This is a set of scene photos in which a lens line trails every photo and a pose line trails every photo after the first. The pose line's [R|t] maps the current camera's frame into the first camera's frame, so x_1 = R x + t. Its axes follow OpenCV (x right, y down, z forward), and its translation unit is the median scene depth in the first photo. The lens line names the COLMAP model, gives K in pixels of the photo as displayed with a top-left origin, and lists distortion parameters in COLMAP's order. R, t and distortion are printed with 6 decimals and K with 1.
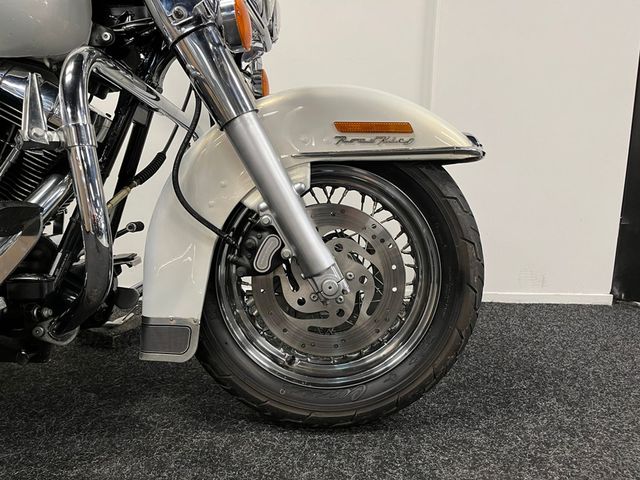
lens RADIAL K [[475.2, 0, 320.0], [0, 475.2, 240.0], [0, 0, 1]] dist [0.079142, -0.107807]
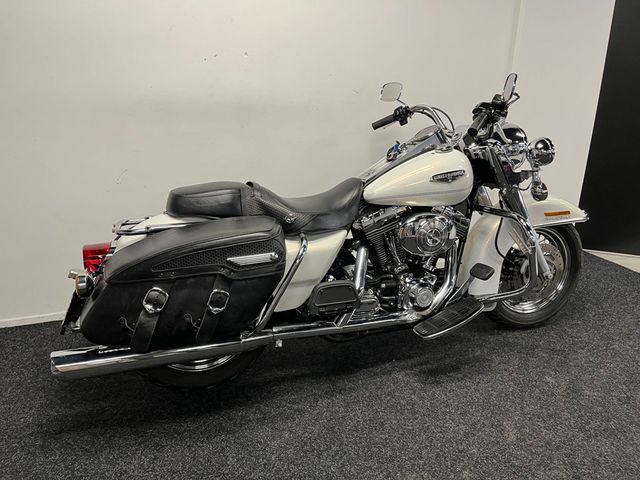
lens RADIAL K [[472.7, 0, 313.6], [0, 472.7, 243.4], [0, 0, 1]] dist [0.070581, -0.111172]
pose [[0.959422, -0.108974, 0.260065, -1.832559], [0.066542, 0.983754, 0.166732, -0.588994], [-0.274010, -0.142661, 0.951087, -1.114700]]
